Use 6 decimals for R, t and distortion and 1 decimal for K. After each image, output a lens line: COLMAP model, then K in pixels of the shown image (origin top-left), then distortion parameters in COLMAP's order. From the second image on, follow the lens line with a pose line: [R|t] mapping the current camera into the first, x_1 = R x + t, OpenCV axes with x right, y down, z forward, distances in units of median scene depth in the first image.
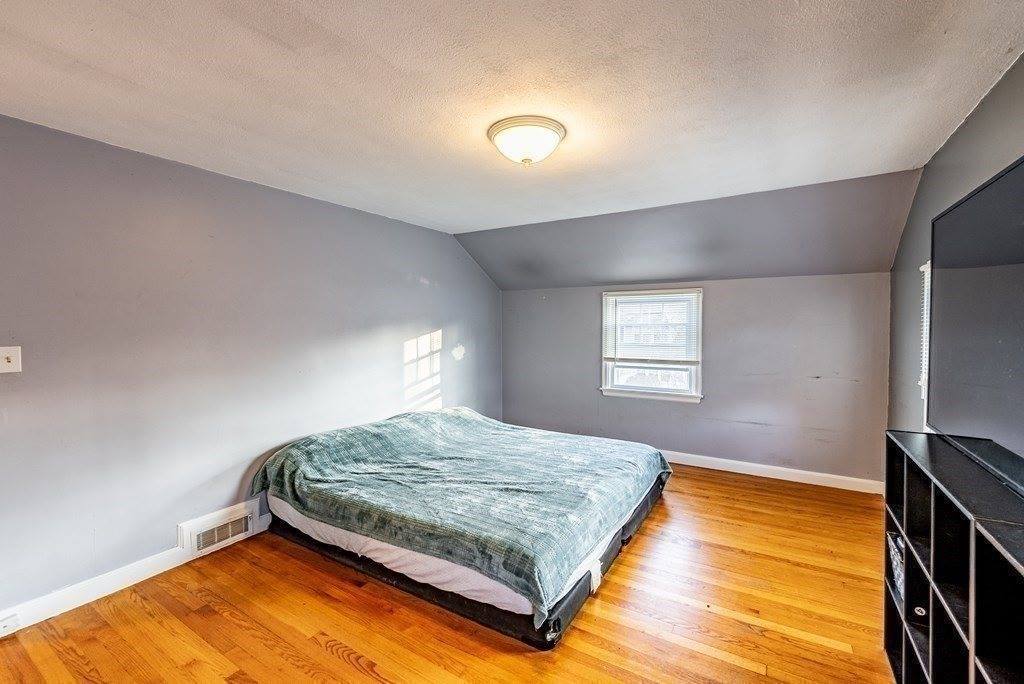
lens RADIAL K [[419.6, 0, 518.3], [0, 419.6, 341.0], [0, 0, 1]] dist [-0.001338, -0.000246]
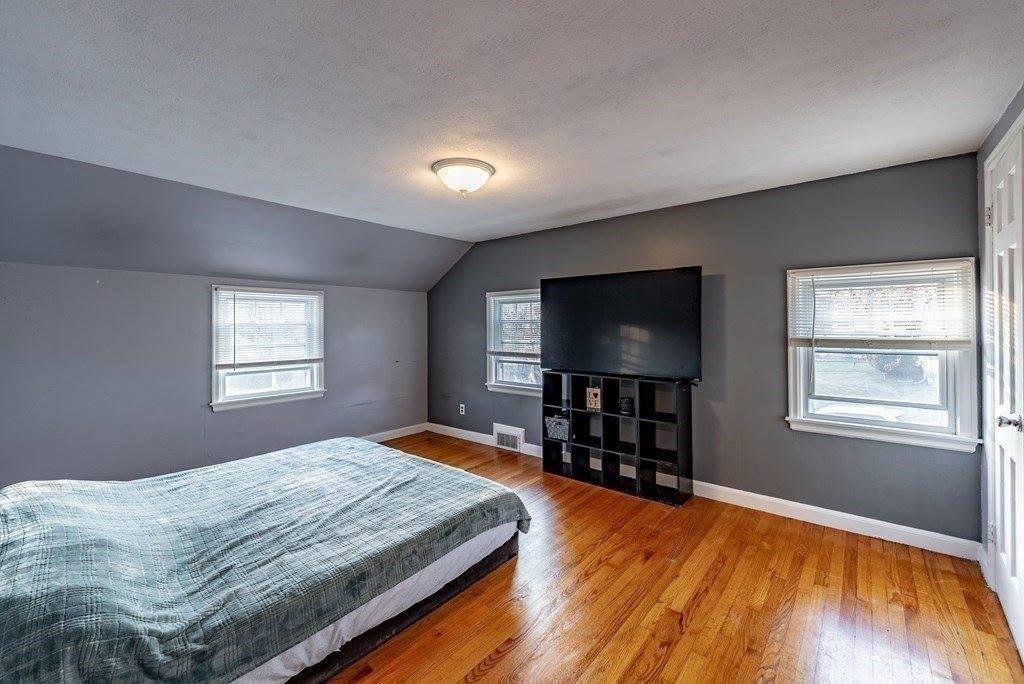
lens RADIAL K [[440.2, 0, 513.2], [0, 440.2, 325.7], [0, 0, 1]] dist [0.001116, -0.000226]
pose [[0.148378, -0.000498, 0.988931, -0.625017], [0.037008, 0.999302, -0.005050, -0.012449], [-0.988238, 0.037348, 0.148292, 0.336877]]
